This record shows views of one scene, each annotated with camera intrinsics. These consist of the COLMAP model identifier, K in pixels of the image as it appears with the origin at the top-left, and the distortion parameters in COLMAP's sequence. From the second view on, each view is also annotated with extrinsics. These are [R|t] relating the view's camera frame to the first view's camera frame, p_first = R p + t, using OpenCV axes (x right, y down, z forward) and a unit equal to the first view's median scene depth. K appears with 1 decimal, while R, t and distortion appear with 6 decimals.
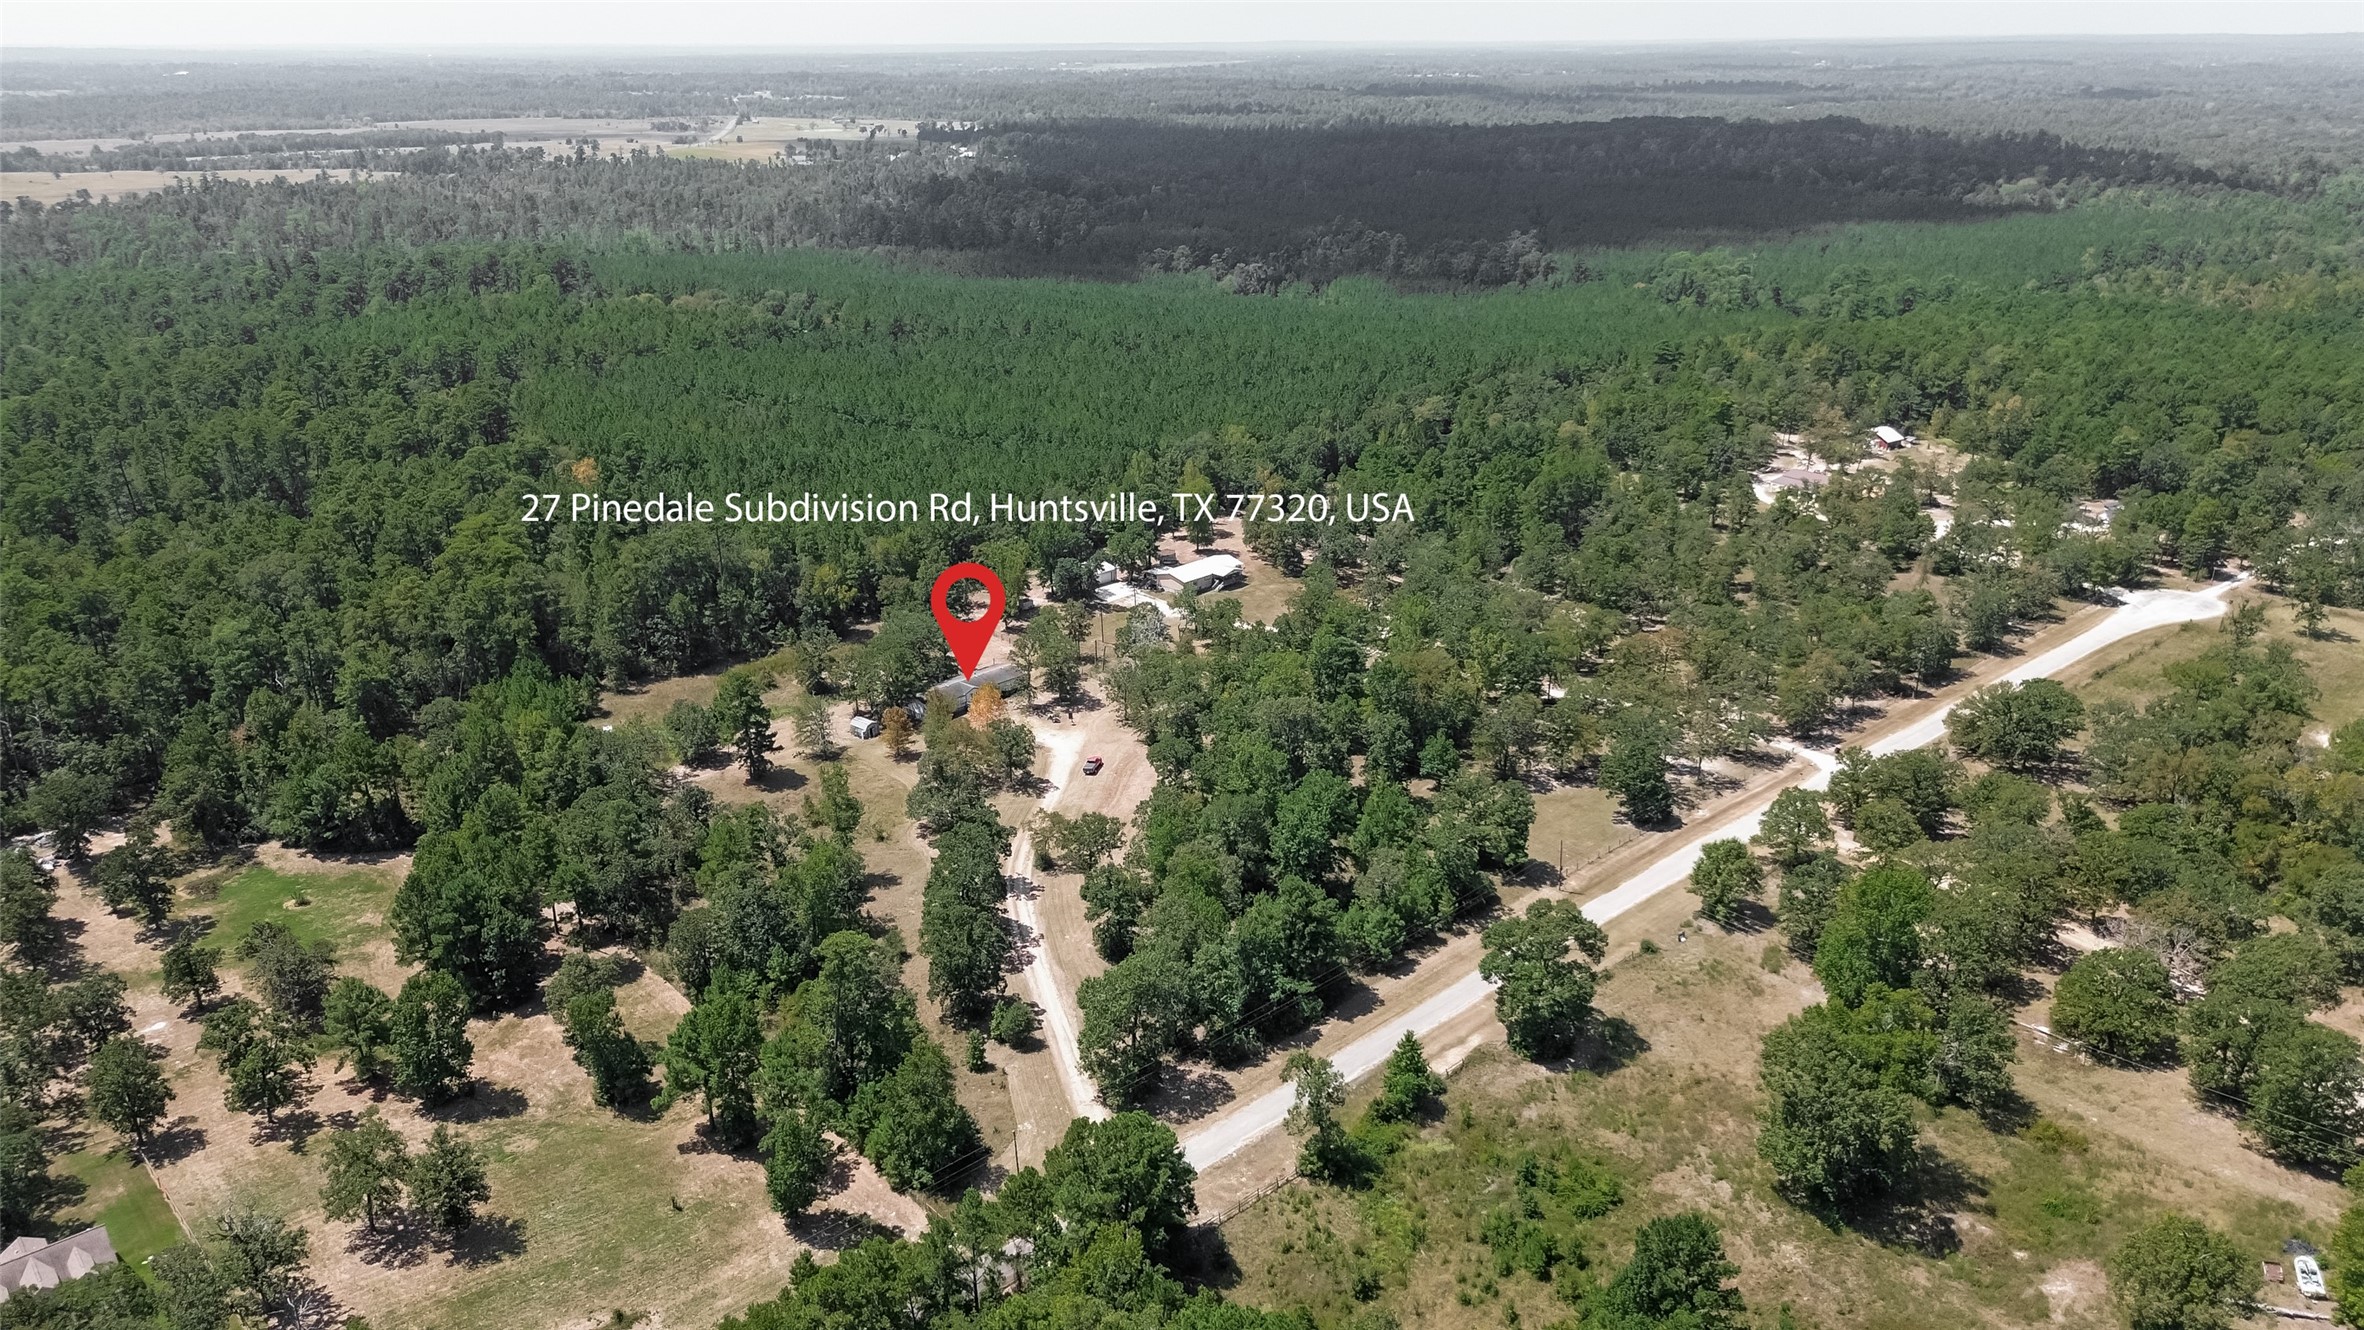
lens RADIAL K [[1689.1, 0, 1186.4], [0, 1689.1, 667.1], [0, 0, 1]] dist [0.060082, -0.051403]
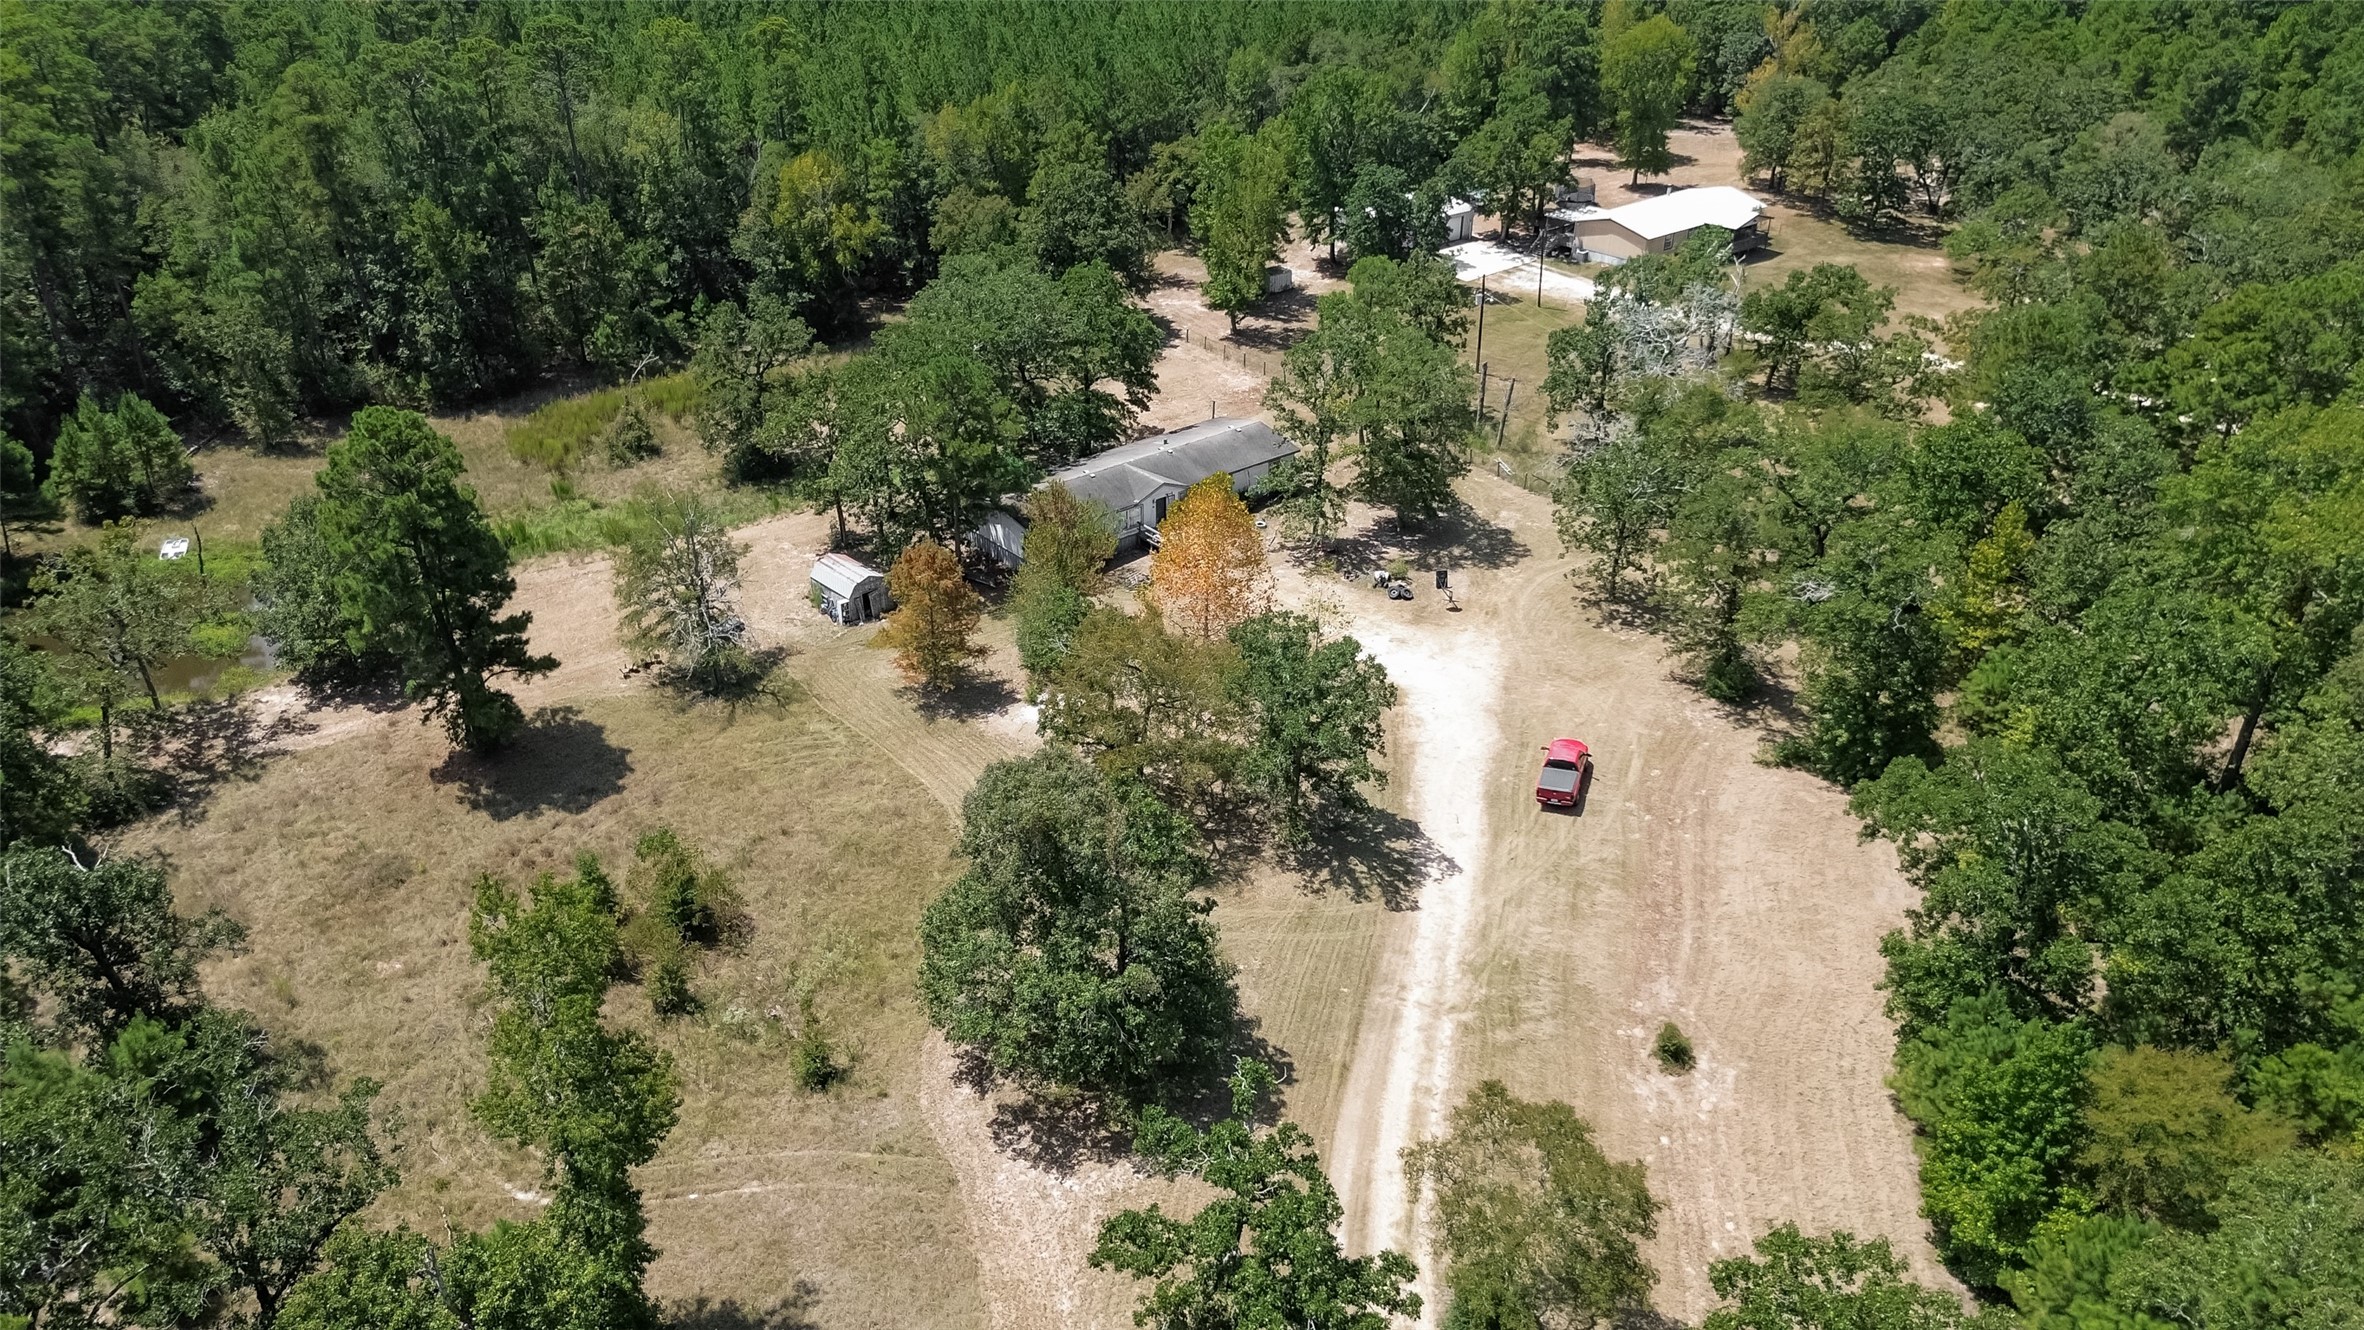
lens RADIAL K [[1689.1, 0, 1174.4], [0, 1689.1, 672.4], [0, 0, 1]] dist [0.060082, -0.051403]
pose [[0.994702, 0.053477, -0.087791, -0.088917], [-0.040021, 0.988111, 0.148445, -0.001311], [0.094686, -0.144145, 0.985016, 0.636787]]
